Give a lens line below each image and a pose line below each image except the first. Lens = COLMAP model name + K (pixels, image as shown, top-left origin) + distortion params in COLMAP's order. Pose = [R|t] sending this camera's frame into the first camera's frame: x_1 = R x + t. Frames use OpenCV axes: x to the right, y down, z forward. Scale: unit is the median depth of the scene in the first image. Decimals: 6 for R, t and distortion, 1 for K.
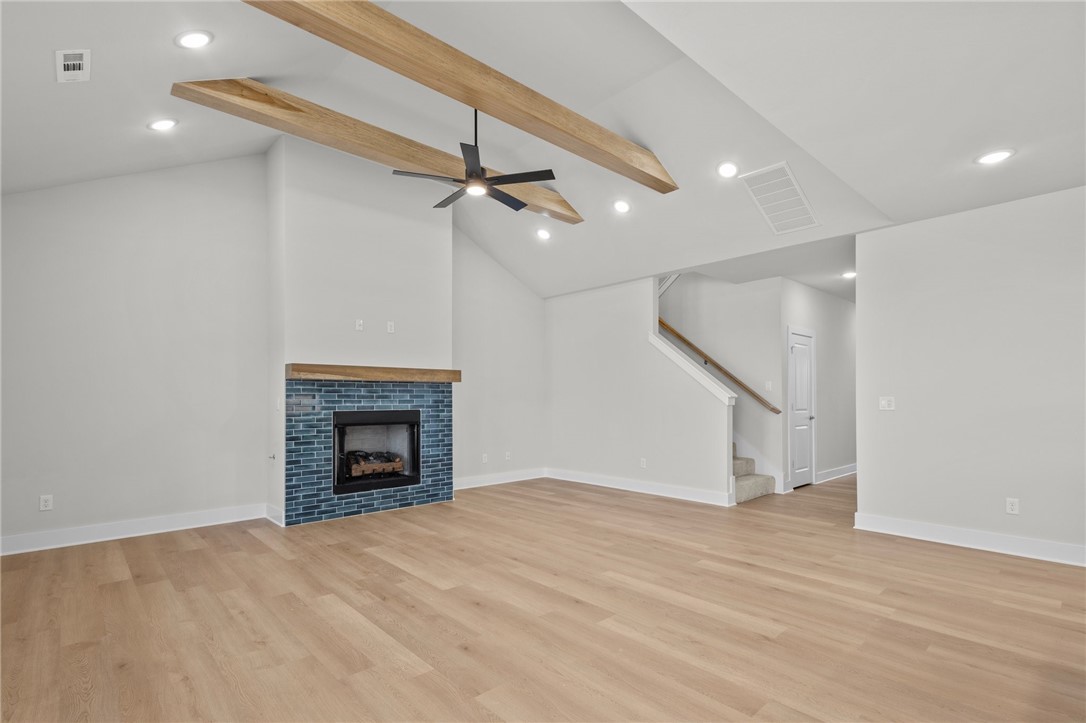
lens RADIAL K [[516.8, 0, 552.0], [0, 516.8, 393.7], [0, 0, 1]] dist [0.016271, -0.004988]
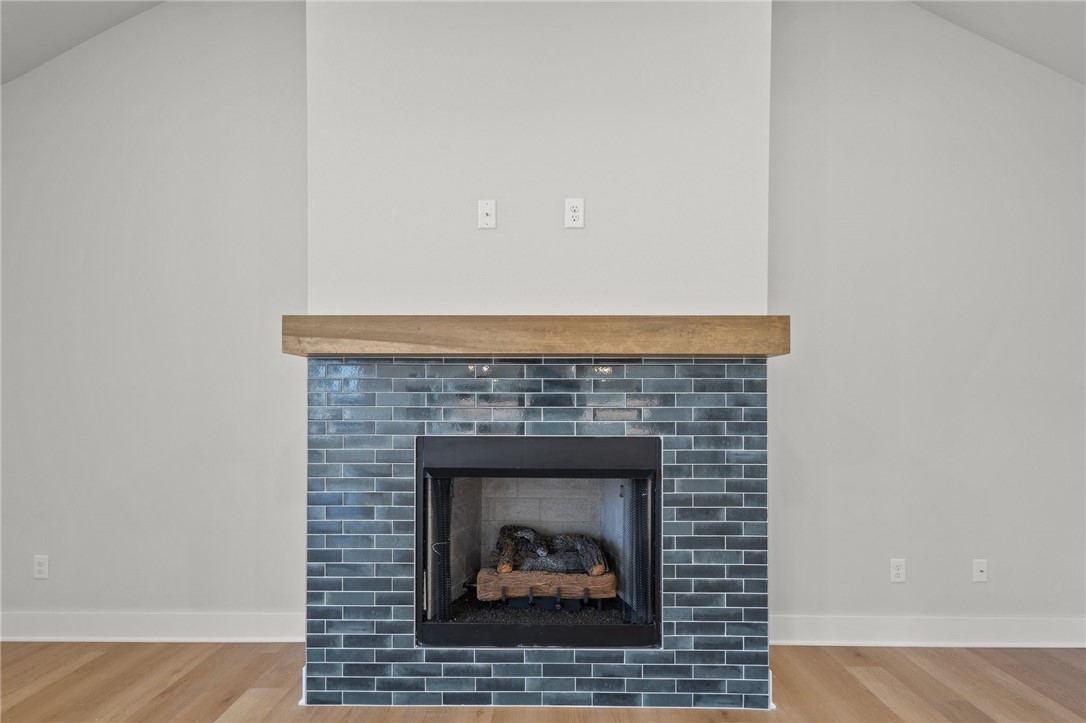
lens RADIAL K [[516.8, 0, 538.9], [0, 516.8, 411.4], [0, 0, 1]] dist [0.016271, -0.004988]
pose [[0.716607, 0.006455, -0.697448, -0.070444], [0.002648, 0.999925, 0.011975, 0.009331], [0.697473, -0.010428, 0.716536, 0.719776]]
